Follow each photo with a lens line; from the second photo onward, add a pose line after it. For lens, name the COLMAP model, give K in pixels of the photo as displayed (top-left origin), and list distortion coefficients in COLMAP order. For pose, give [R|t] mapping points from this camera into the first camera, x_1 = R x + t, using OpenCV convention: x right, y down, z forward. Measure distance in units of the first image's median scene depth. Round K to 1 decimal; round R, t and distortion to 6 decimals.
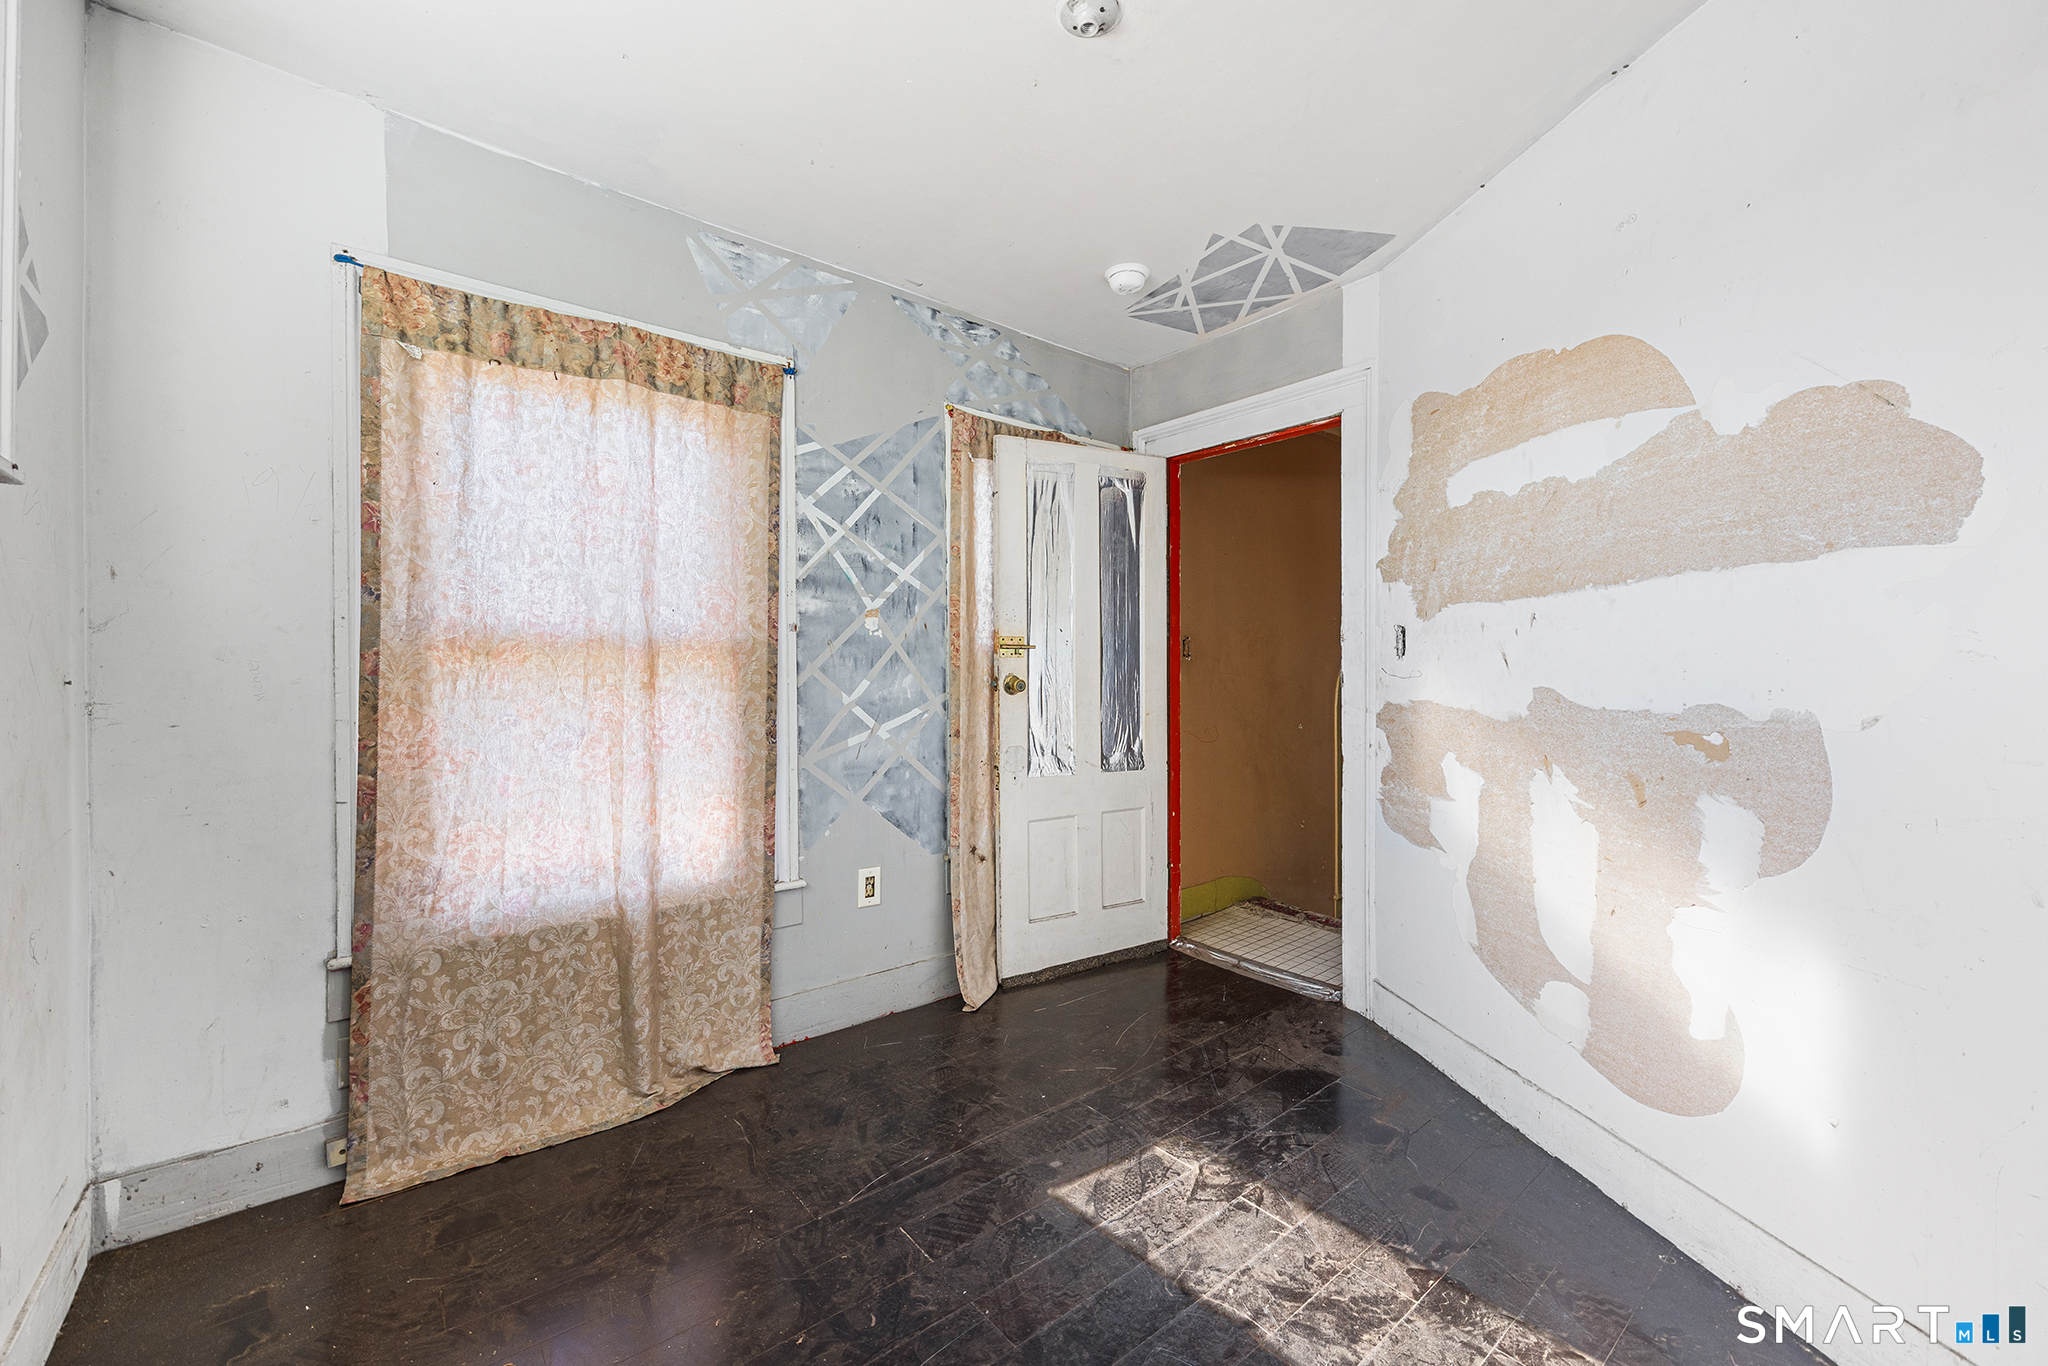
lens RADIAL K [[814.4, 0, 1024.0], [0, 814.4, 683.0], [0, 0, 1]] dist [0.000179, 0.000026]
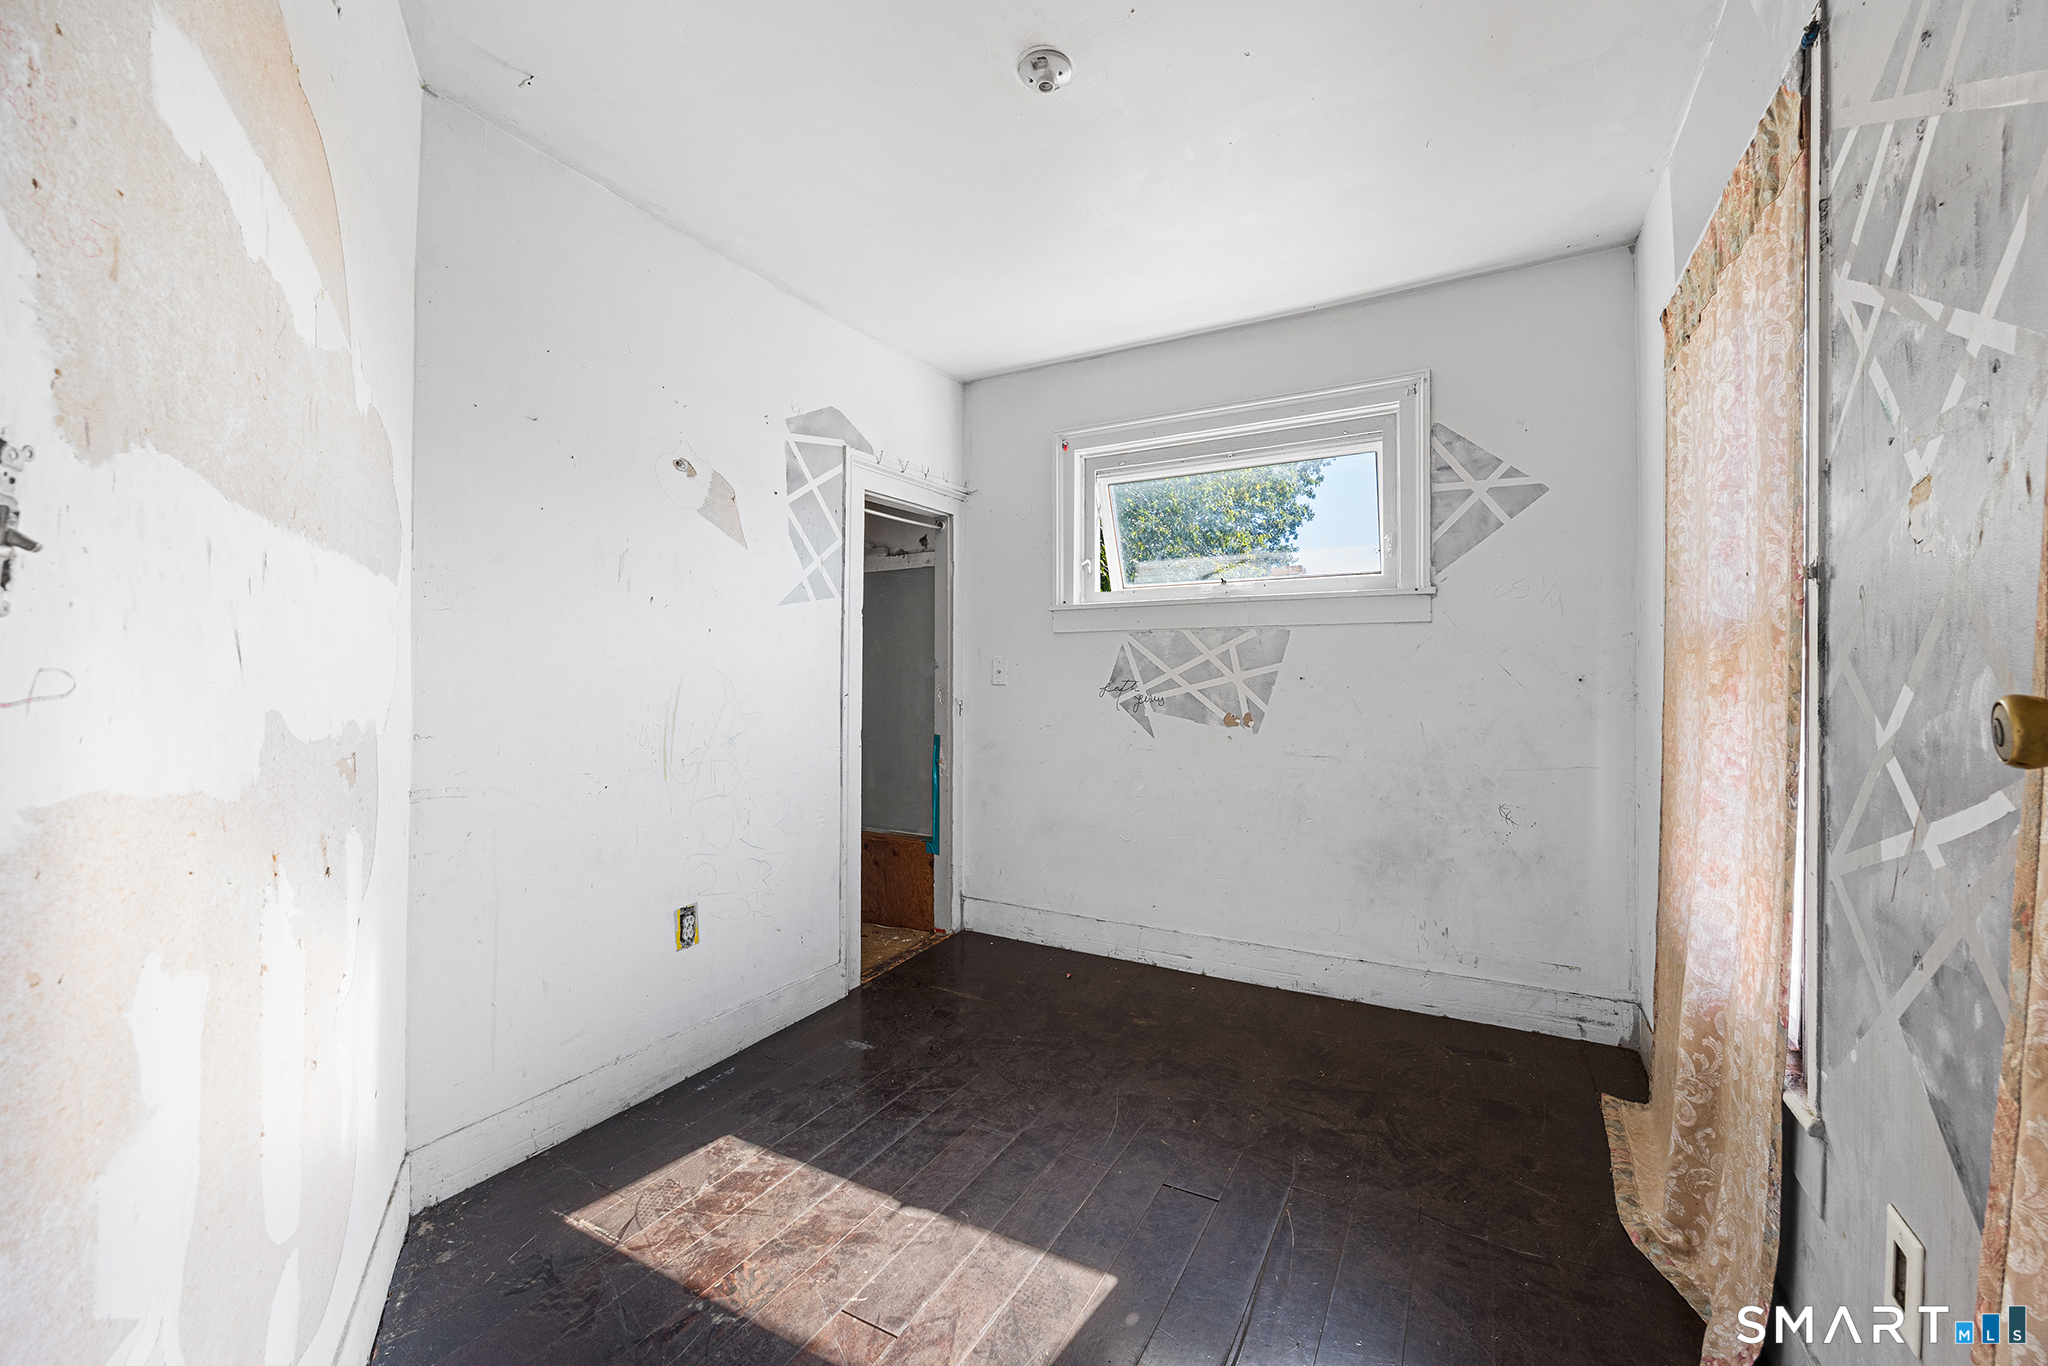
lens RADIAL K [[814.4, 0, 1024.0], [0, 814.4, 683.0], [0, 0, 1]] dist [0.000179, 0.000026]
pose [[-0.936482, 0.012076, -0.350508, 0.437002], [0.009488, 0.999914, 0.009101, -0.017315], [0.350587, 0.005197, -0.936516, 1.860483]]
